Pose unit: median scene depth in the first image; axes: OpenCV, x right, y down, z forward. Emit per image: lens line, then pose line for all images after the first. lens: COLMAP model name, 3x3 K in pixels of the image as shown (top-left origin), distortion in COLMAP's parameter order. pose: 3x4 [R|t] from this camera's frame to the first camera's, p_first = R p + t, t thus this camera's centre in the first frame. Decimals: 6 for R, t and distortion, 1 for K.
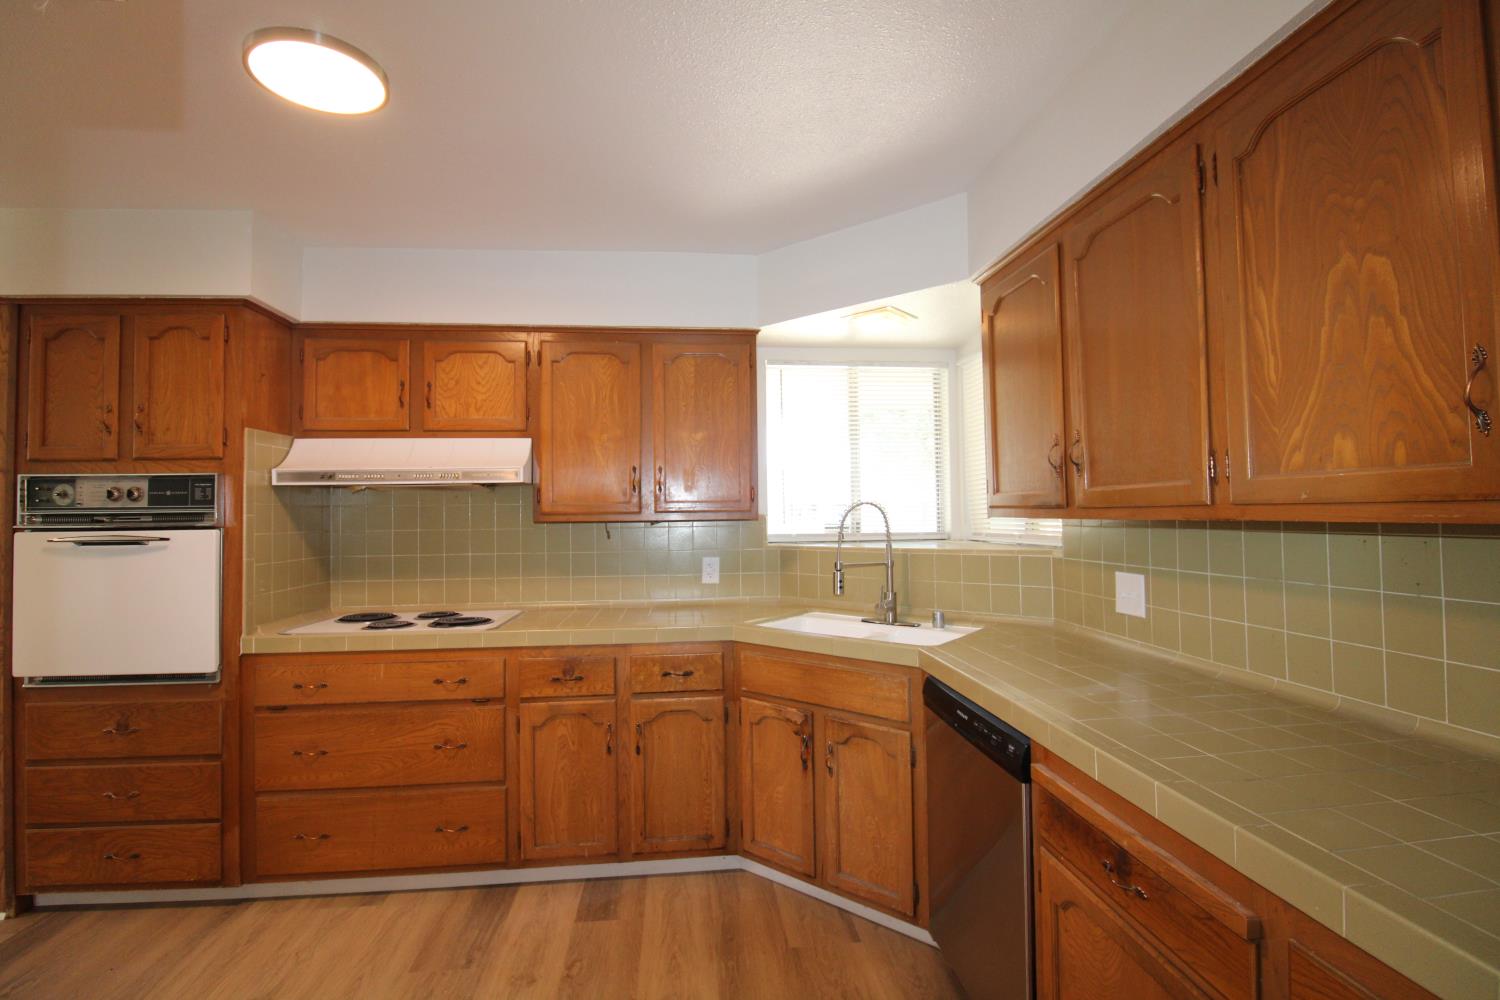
lens RADIAL K [[697.5, 0, 749.3], [0, 697.5, 495.4], [0, 0, 1]] dist [-0.001743, -0.010210]
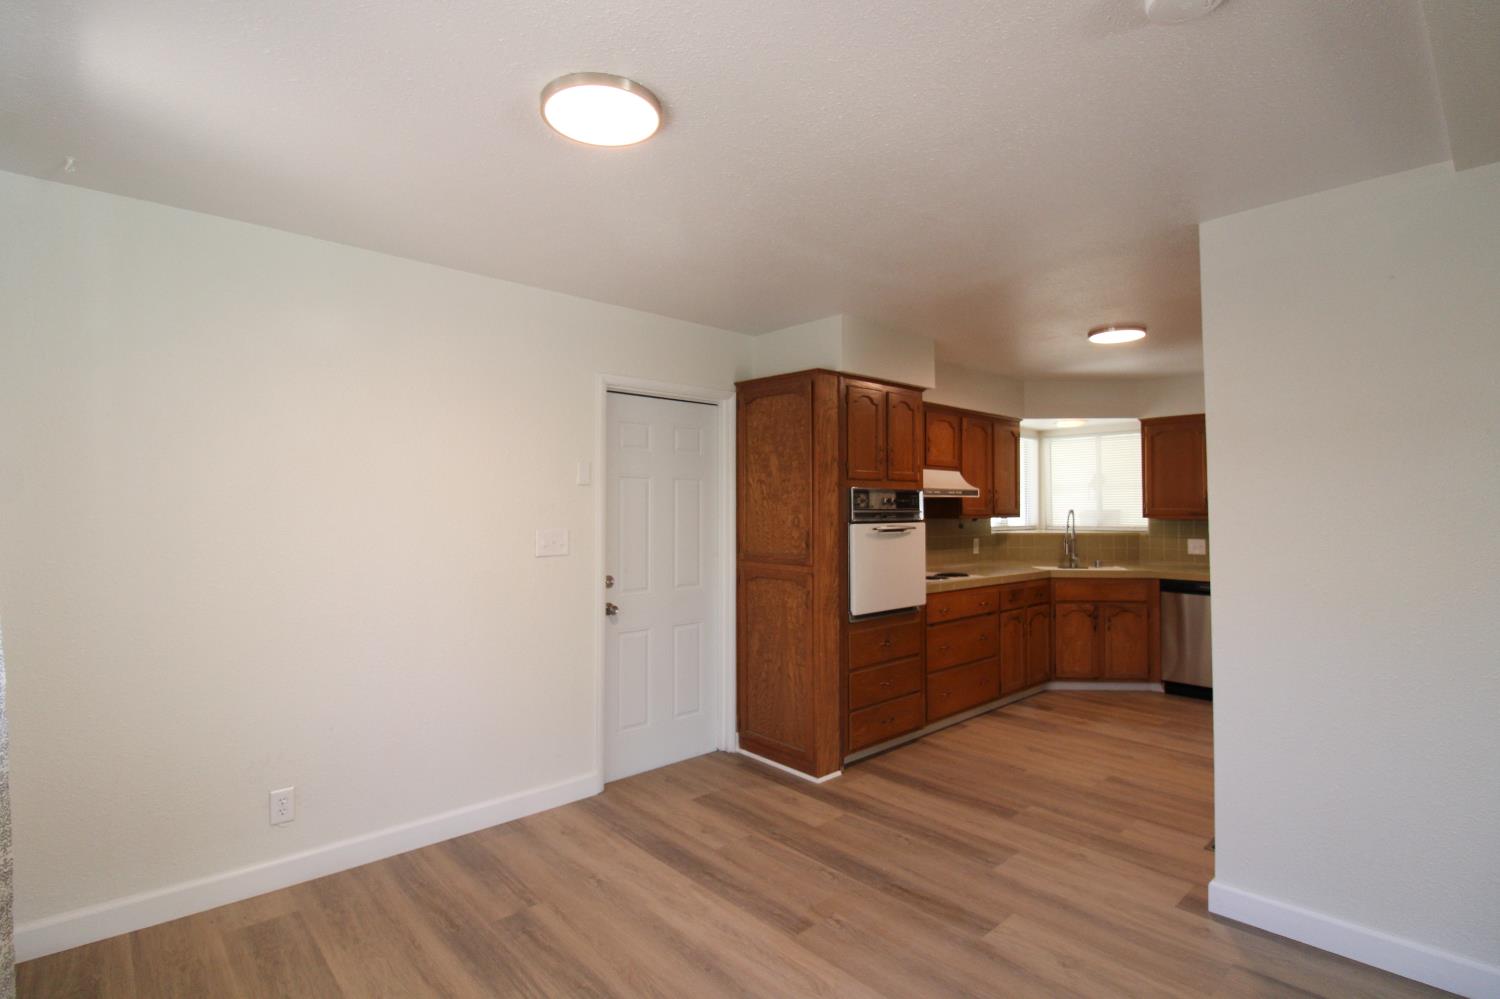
lens RADIAL K [[697.5, 0, 758.8], [0, 697.5, 501.4], [0, 0, 1]] dist [-0.001743, -0.010210]
pose [[0.807176, 0.020448, 0.589957, -2.054094], [-0.026233, 0.999655, 0.001244, 0.005323], [-0.589728, -0.016480, 0.807434, -0.153979]]
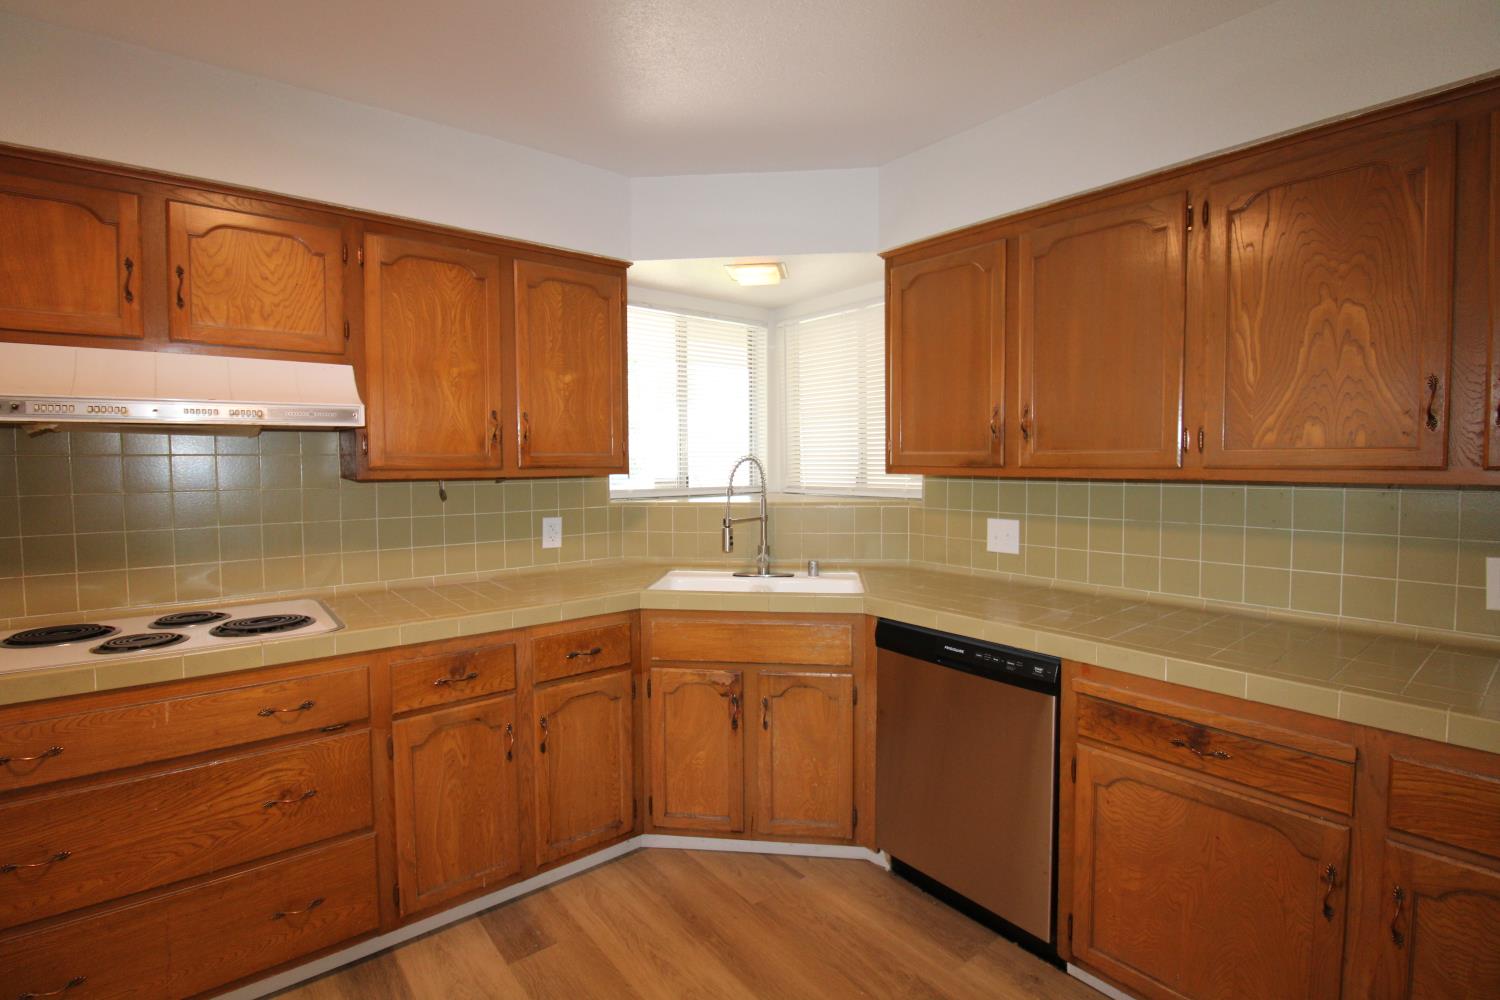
lens RADIAL K [[697.5, 0, 760.0], [0, 697.5, 493.6], [0, 0, 1]] dist [-0.001743, -0.010210]
pose [[0.837612, -0.018566, 0.545950, -0.412063], [-0.019960, 0.997715, 0.064553, -0.004127], [-0.545901, -0.064968, 0.835327, 0.172007]]
